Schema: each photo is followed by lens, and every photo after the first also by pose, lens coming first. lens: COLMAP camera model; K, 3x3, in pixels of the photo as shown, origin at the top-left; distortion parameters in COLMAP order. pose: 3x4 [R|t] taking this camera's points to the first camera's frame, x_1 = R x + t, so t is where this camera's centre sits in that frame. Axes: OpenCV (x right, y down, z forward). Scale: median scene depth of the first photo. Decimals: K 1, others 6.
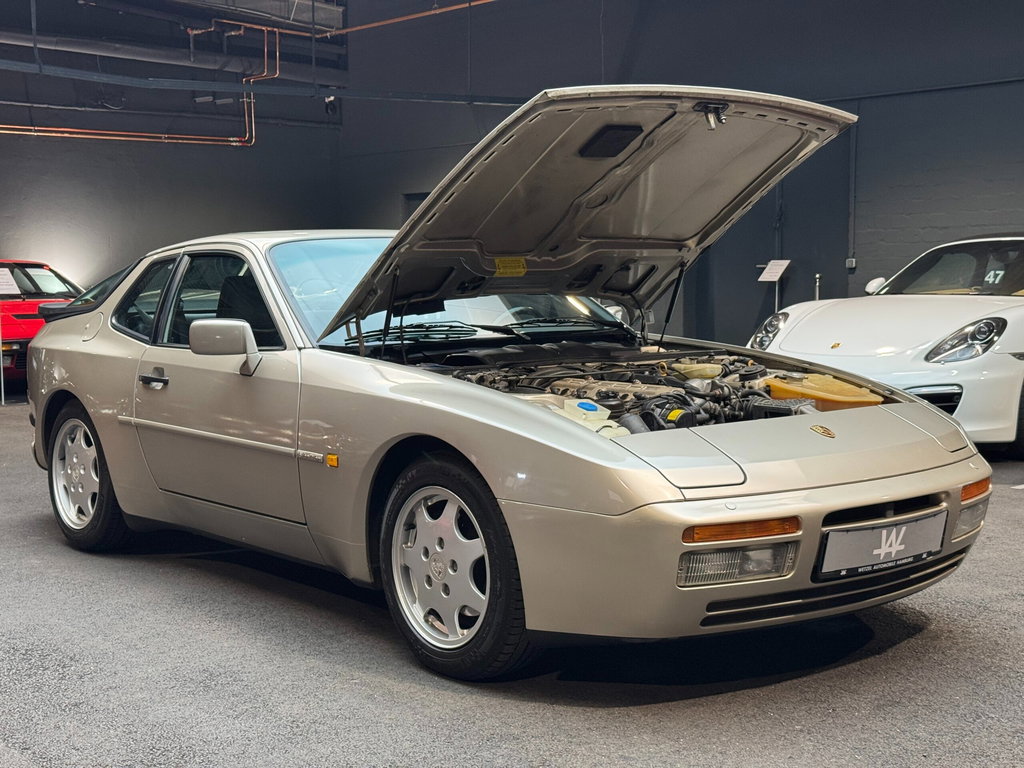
lens RADIAL K [[1428.8, 0, 503.2], [0, 1428.8, 383.7], [0, 0, 1]] dist [0.109207, 0.000000]
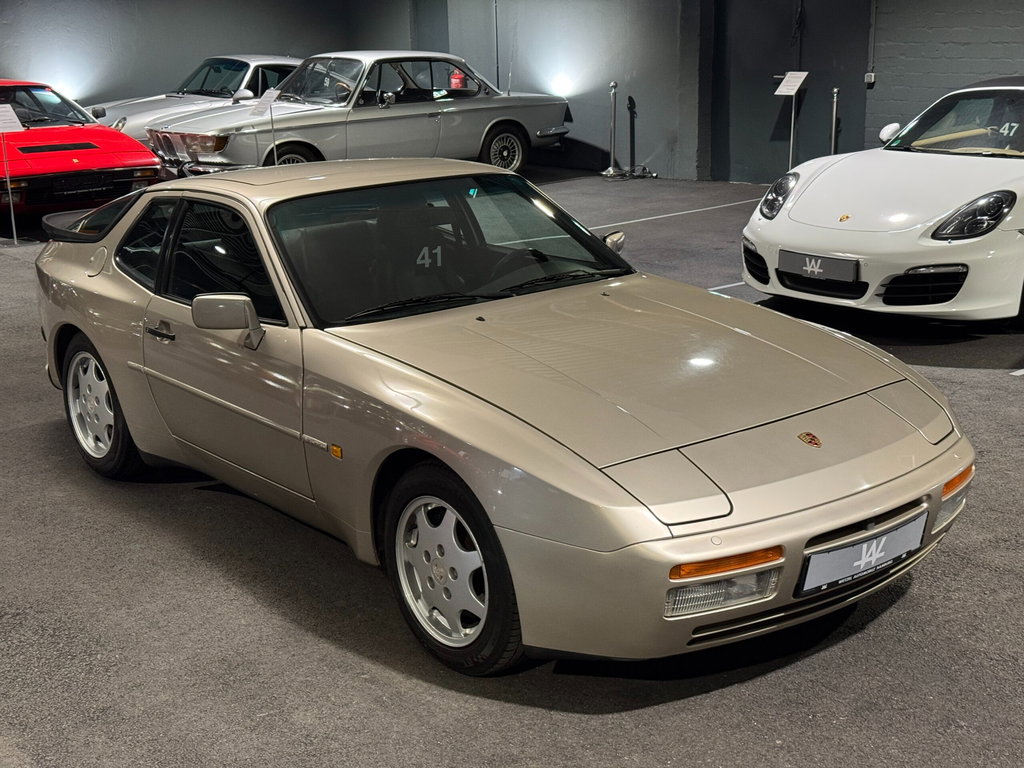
lens RADIAL K [[1428.8, 0, 514.2], [0, 1428.8, 381.6], [0, 0, 1]] dist [0.109207, 0.000000]
pose [[0.999882, -0.013141, -0.007970, 0.018264], [0.014339, 0.984300, 0.175922, -0.183035], [0.005533, -0.176015, 0.984372, -0.007534]]
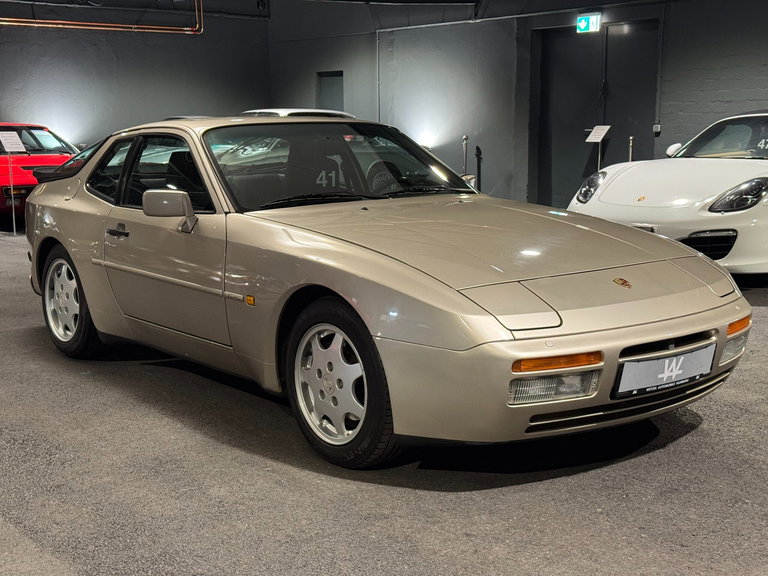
lens RADIAL K [[1071.6, 0, 379.9], [0, 1071.6, 287.2], [0, 0, 1]] dist [0.109207, 0.000000]
pose [[0.999889, 0.003720, -0.014426, 0.014781], [-0.002671, 0.997397, 0.072050, -0.031574], [0.014656, -0.072004, 0.997297, 0.015451]]
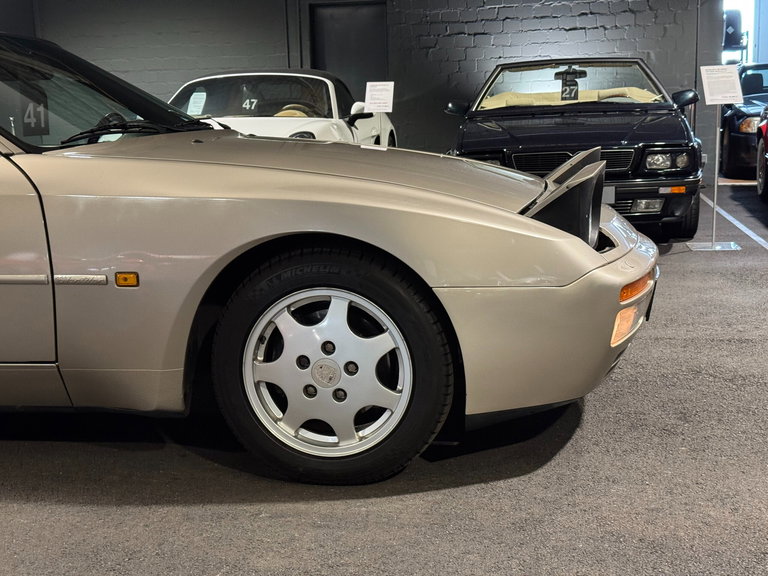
lens RADIAL K [[1071.6, 0, 391.5], [0, 1071.6, 290.0], [0, 0, 1]] dist [0.109207, 0.000000]
pose [[0.757576, -0.123488, 0.640959, -0.431333], [0.076633, 0.991977, 0.100541, 0.006699], [-0.648233, -0.027049, 0.760962, 0.419649]]
